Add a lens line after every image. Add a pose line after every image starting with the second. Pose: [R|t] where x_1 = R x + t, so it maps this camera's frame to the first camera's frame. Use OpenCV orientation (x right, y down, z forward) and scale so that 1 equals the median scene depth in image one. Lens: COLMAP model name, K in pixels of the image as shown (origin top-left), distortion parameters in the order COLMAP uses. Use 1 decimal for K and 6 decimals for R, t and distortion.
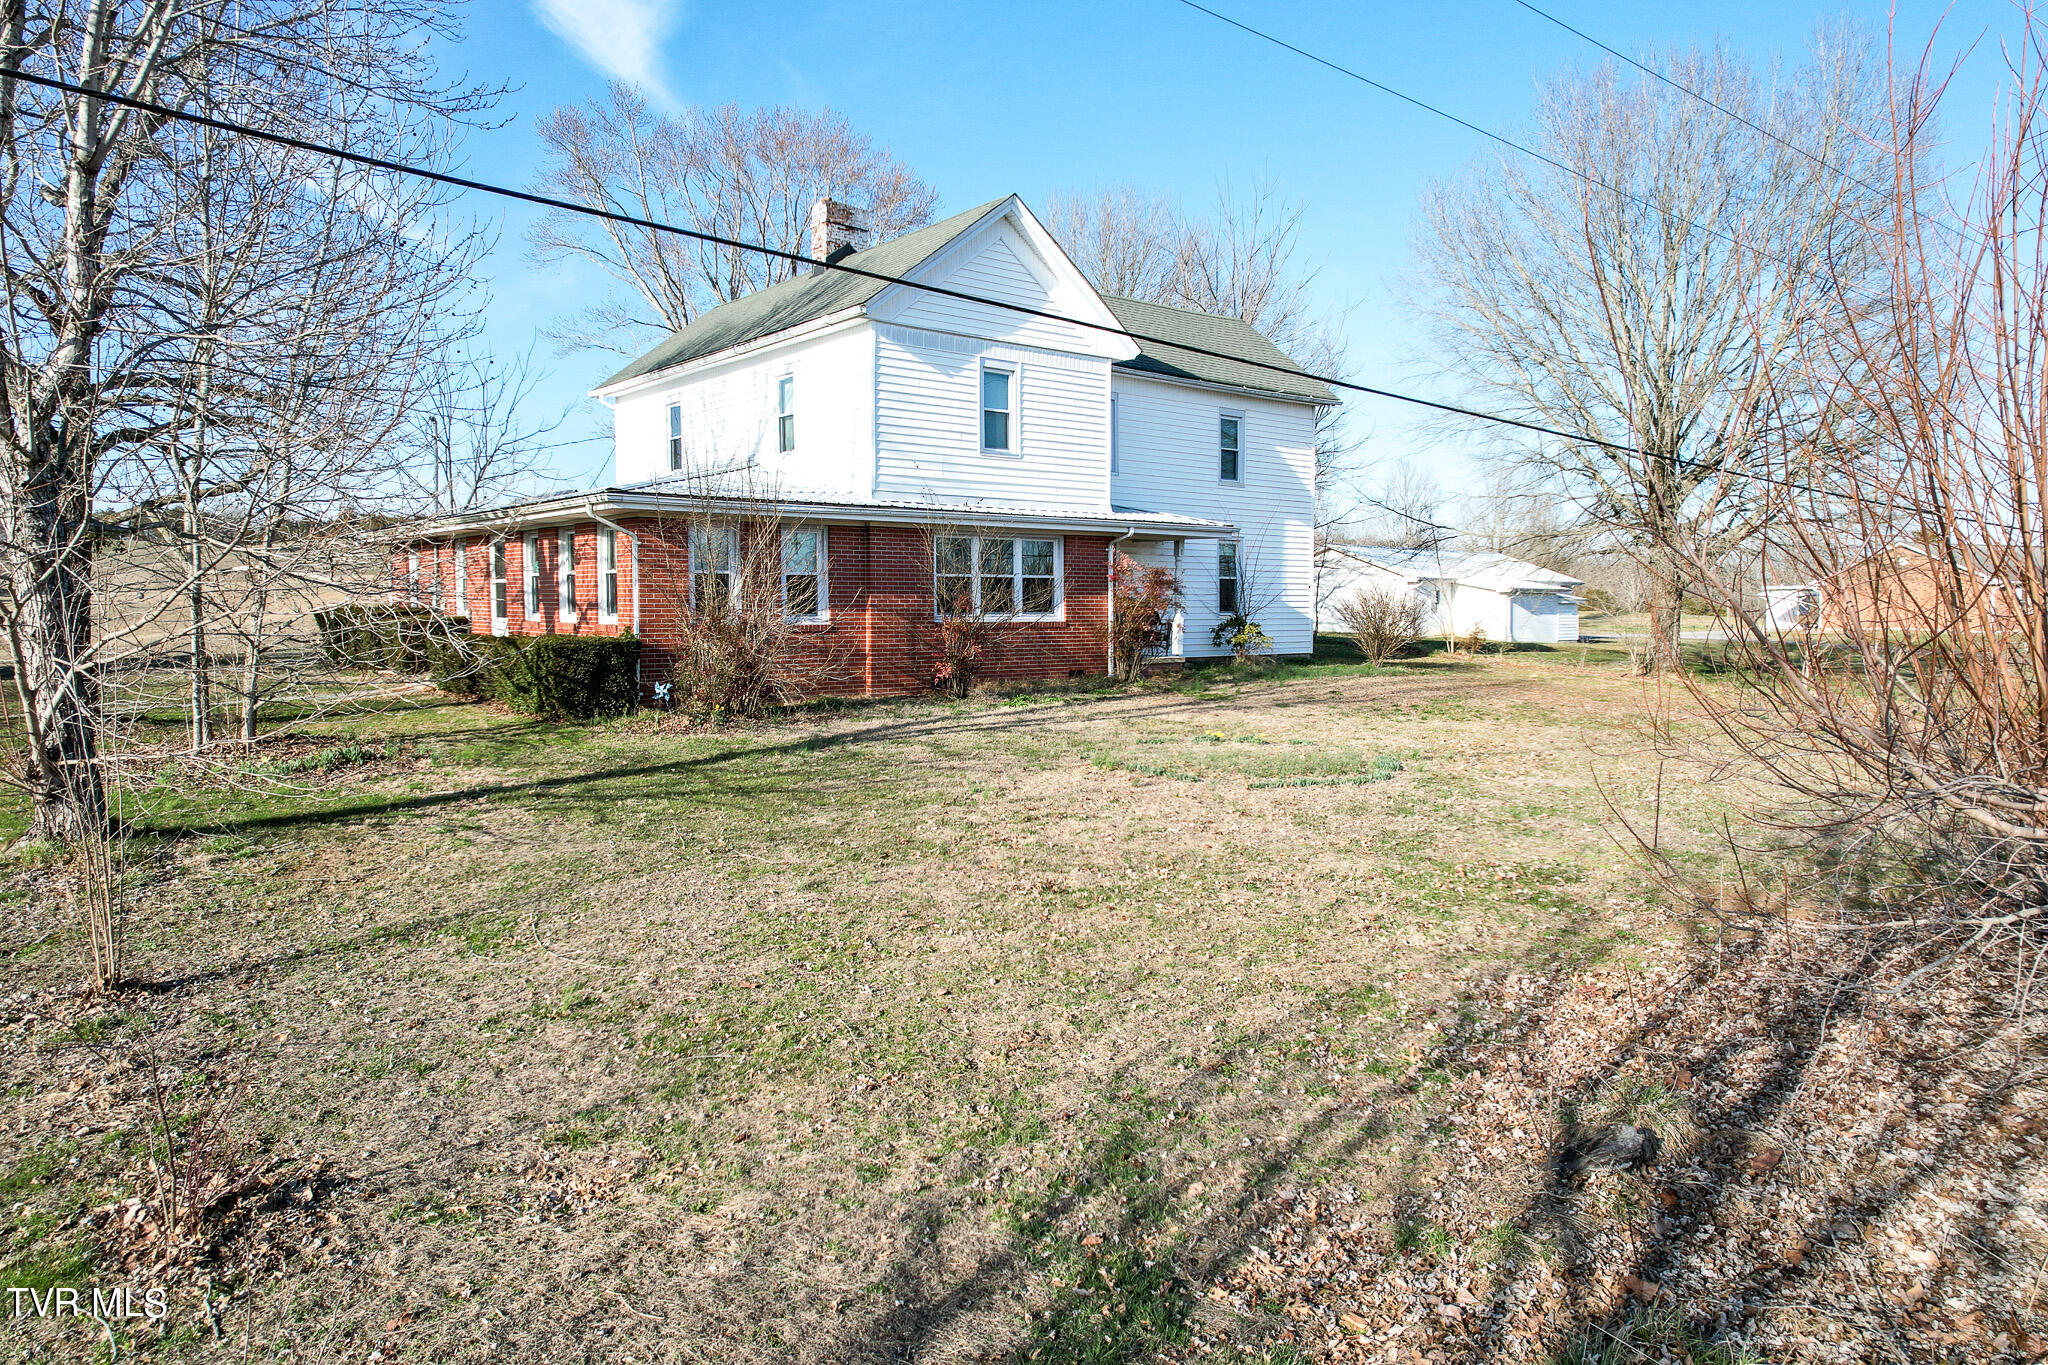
lens RADIAL K [[1312.6, 0, 1031.2], [0, 1312.6, 676.3], [0, 0, 1]] dist [-0.060115, 0.051030]
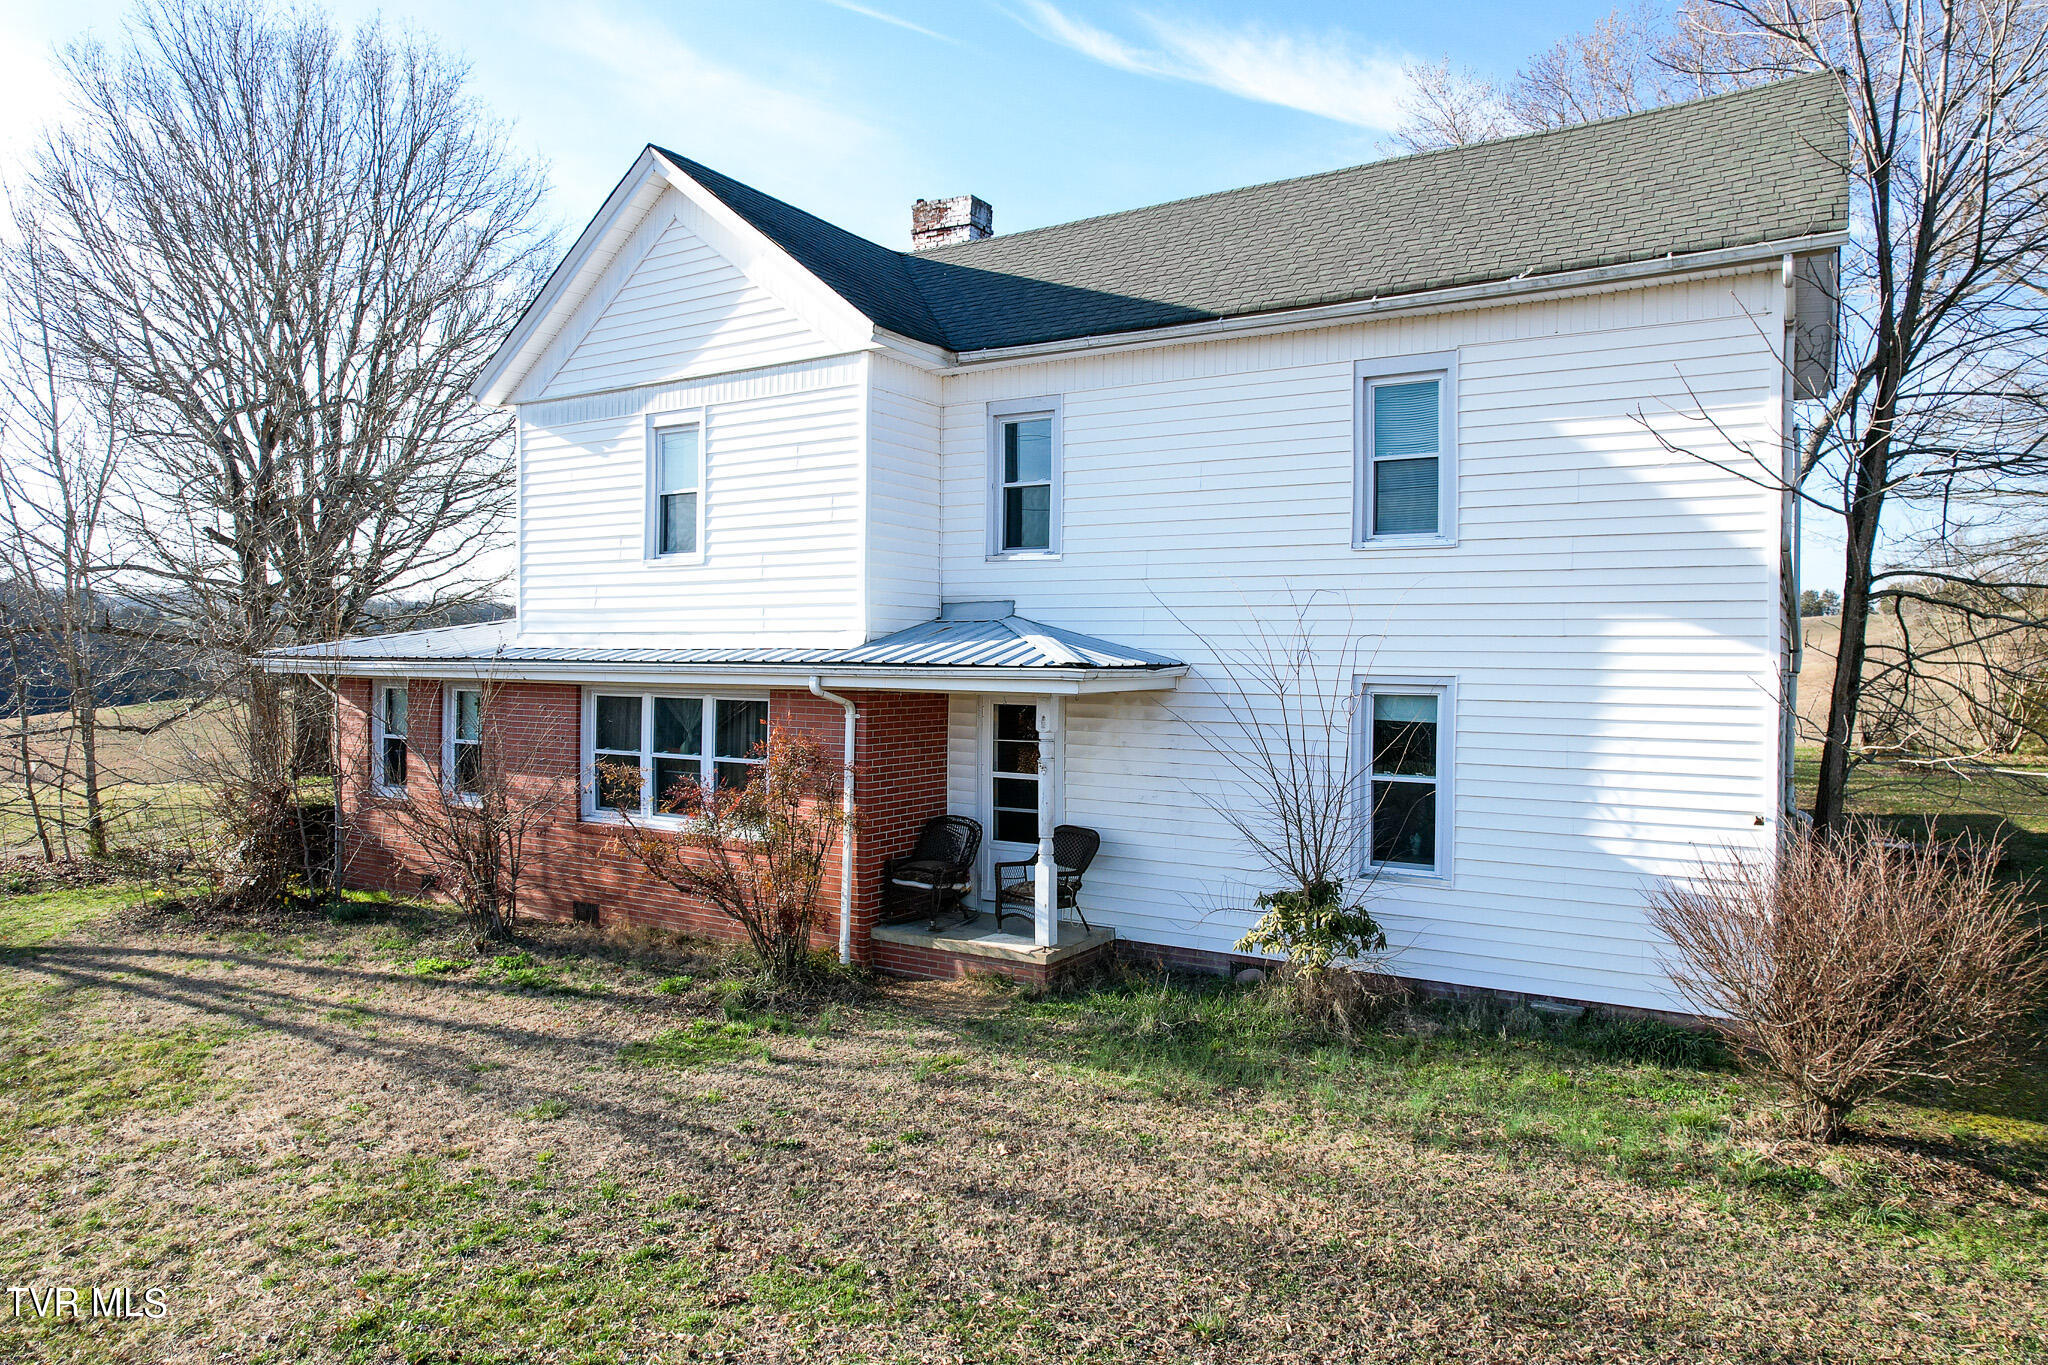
lens RADIAL K [[1312.6, 0, 1016.2], [0, 1312.6, 678.1], [0, 0, 1]] dist [-0.060115, 0.051030]
pose [[0.308716, 0.018594, -0.950973, 0.675052], [-0.061339, 0.998117, -0.000397, -0.136402], [0.949174, 0.058454, 0.309275, 1.058814]]
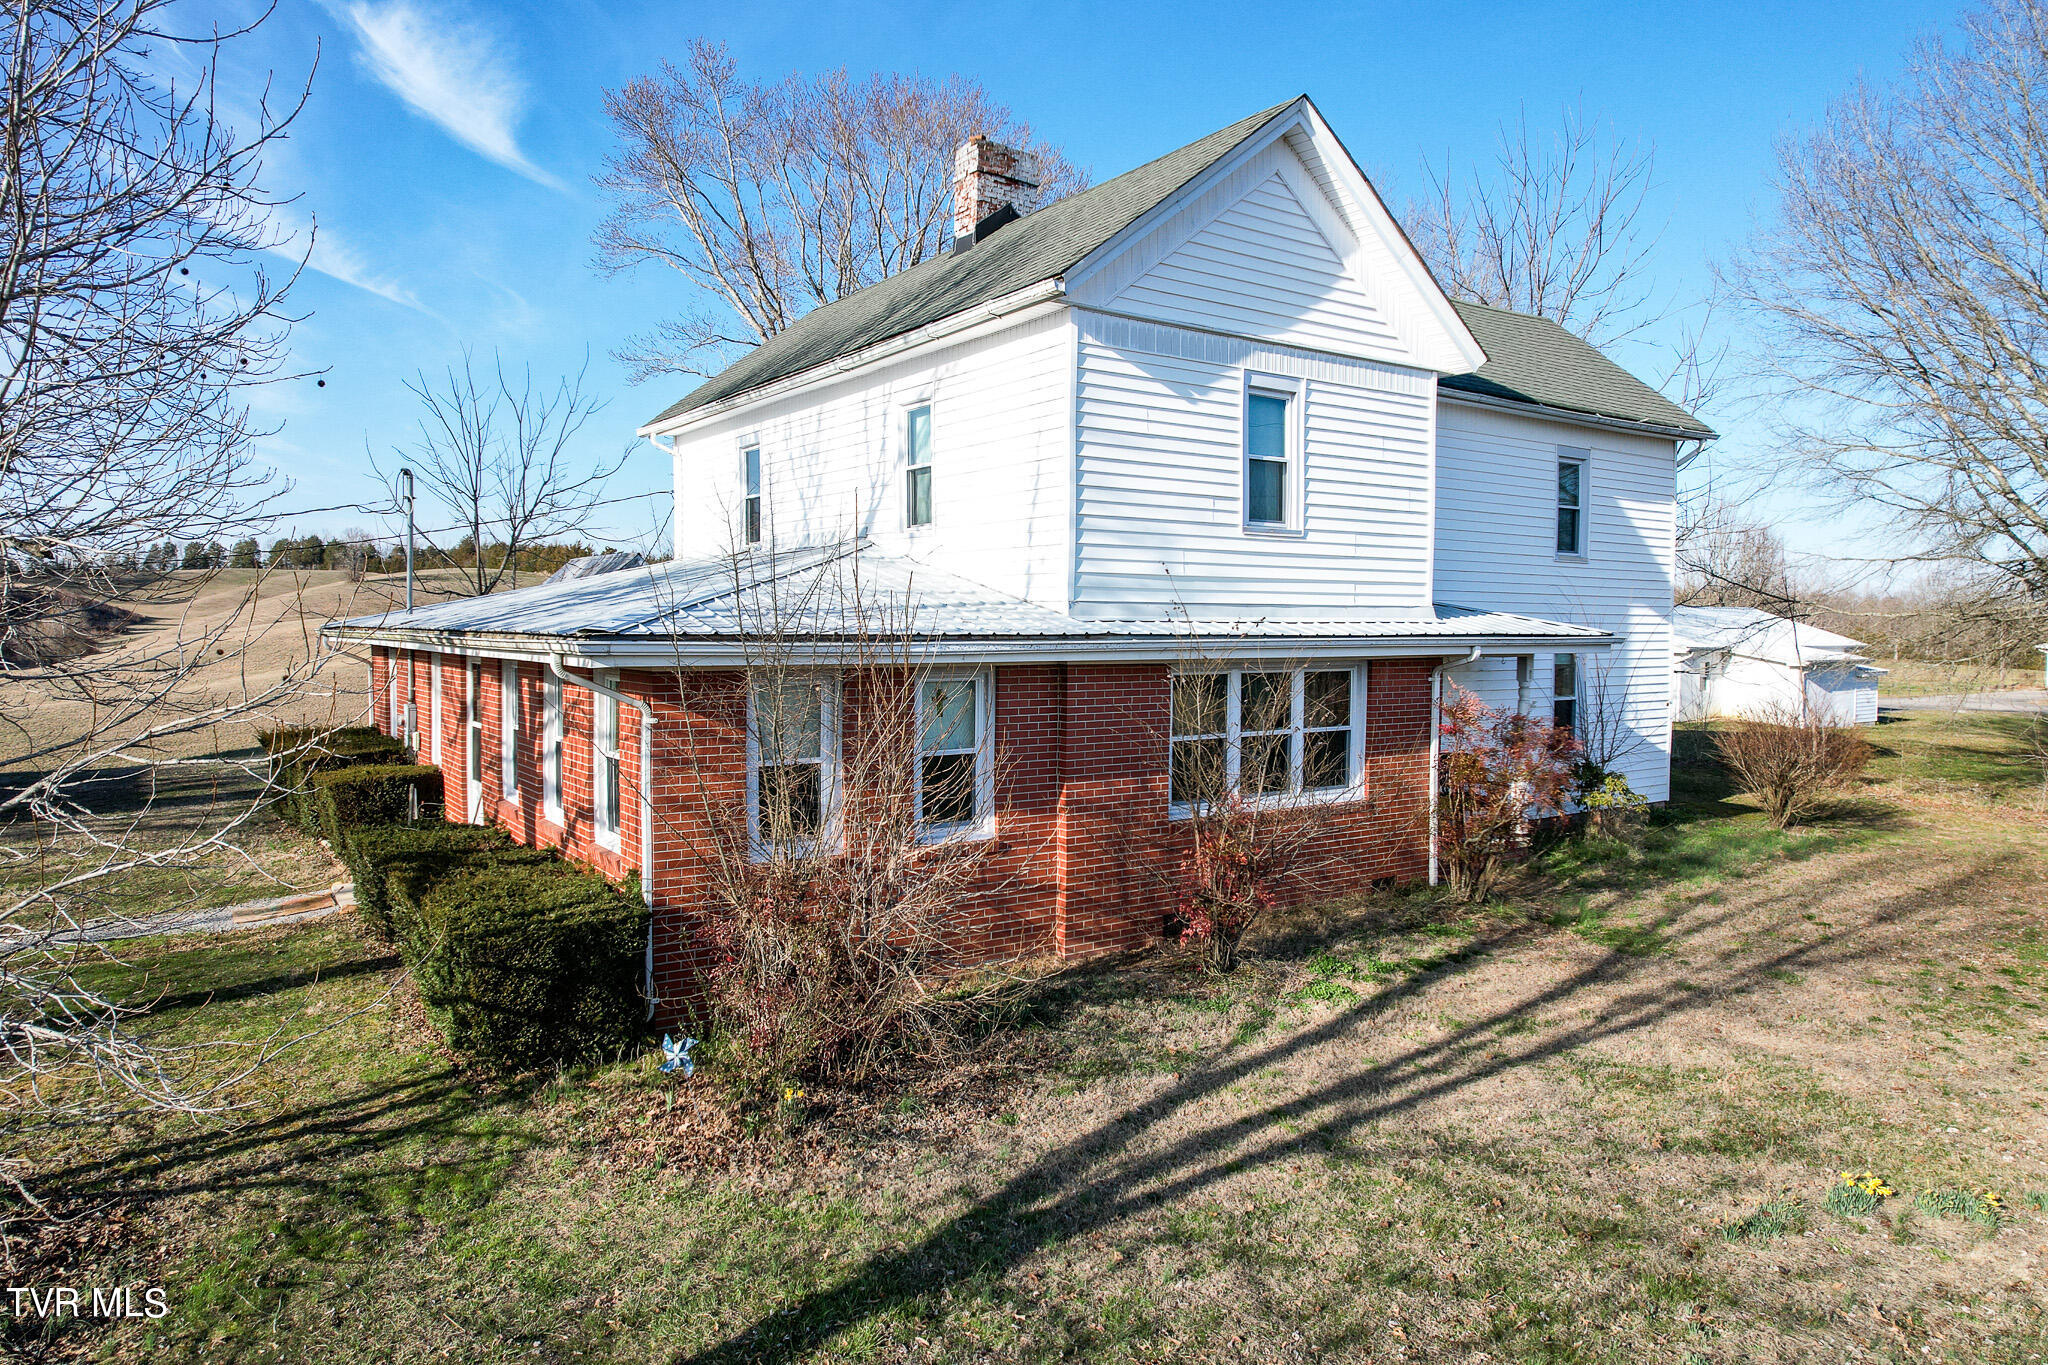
lens RADIAL K [[1312.6, 0, 1028.8], [0, 1312.6, 675.3], [0, 0, 1]] dist [-0.060115, 0.051030]
pose [[0.996471, 0.004998, -0.083783, -0.092779], [-0.006601, 0.999800, -0.018872, -0.100730], [0.083672, 0.019358, 0.996305, 0.434235]]
